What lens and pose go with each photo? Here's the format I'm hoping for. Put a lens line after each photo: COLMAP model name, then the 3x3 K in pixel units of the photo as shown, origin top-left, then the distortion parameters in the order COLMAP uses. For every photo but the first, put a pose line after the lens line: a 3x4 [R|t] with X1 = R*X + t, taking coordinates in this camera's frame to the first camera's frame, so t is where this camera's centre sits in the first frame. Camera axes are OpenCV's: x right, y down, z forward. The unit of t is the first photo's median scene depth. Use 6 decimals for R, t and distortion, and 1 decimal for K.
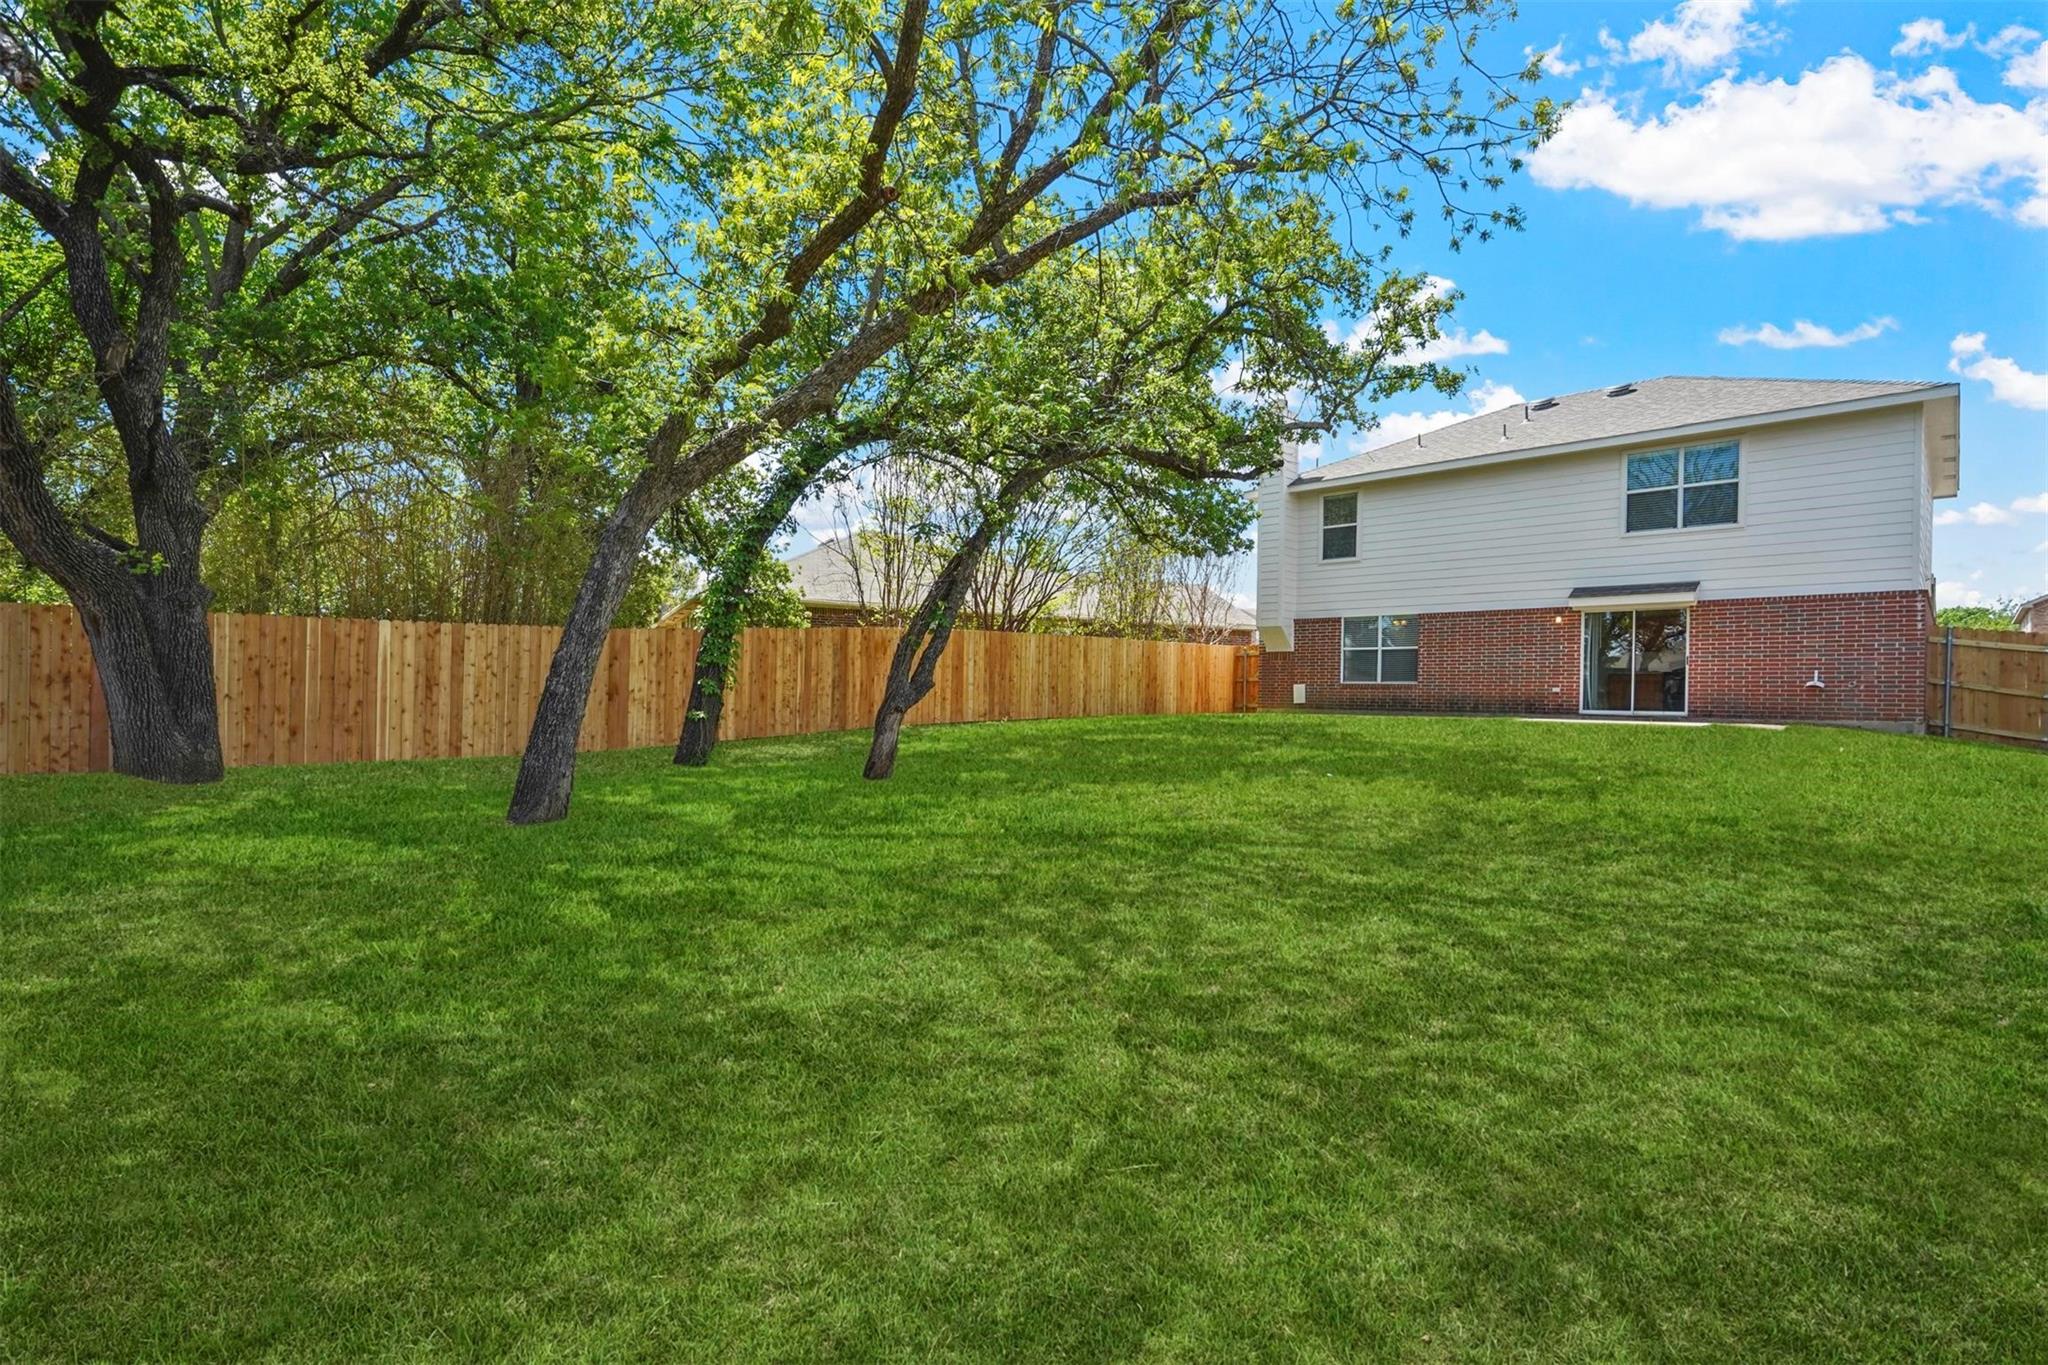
lens RADIAL K [[956.8, 0, 1024.0], [0, 956.8, 685.1], [0, 0, 1]] dist [-0.037279, 0.010251]
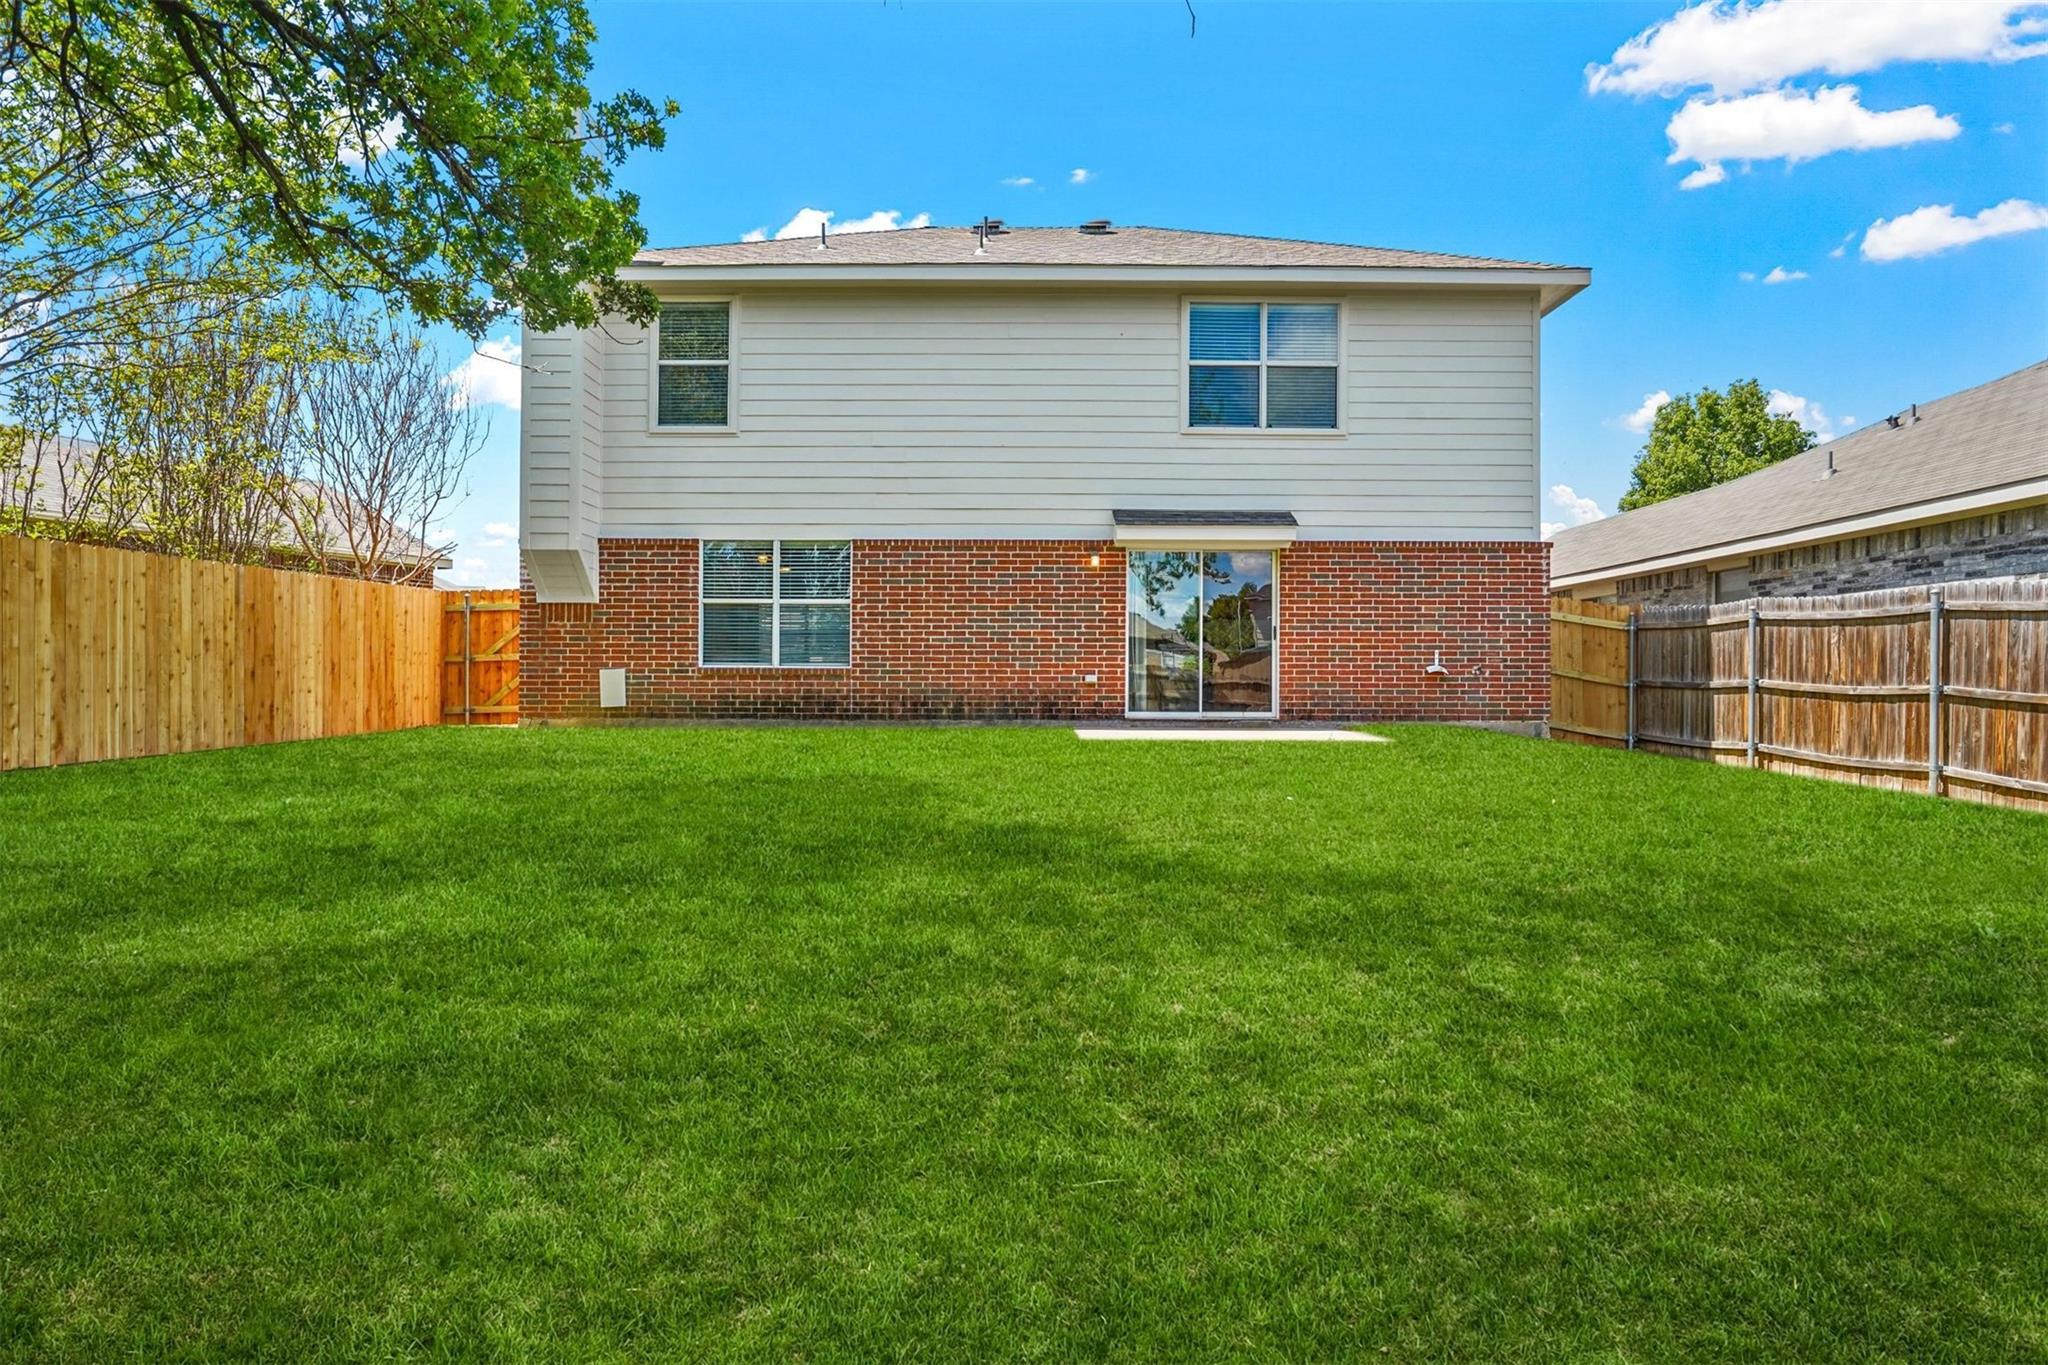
lens RADIAL K [[1132.3, 0, 1018.5], [0, 1132.3, 675.1], [0, 0, 1]] dist [-0.025586, 0.000459]
pose [[0.704232, -0.006562, 0.709940, 0.024436], [0.000309, 0.999960, 0.008936, -0.003787], [-0.709970, -0.006074, 0.704206, 0.529998]]
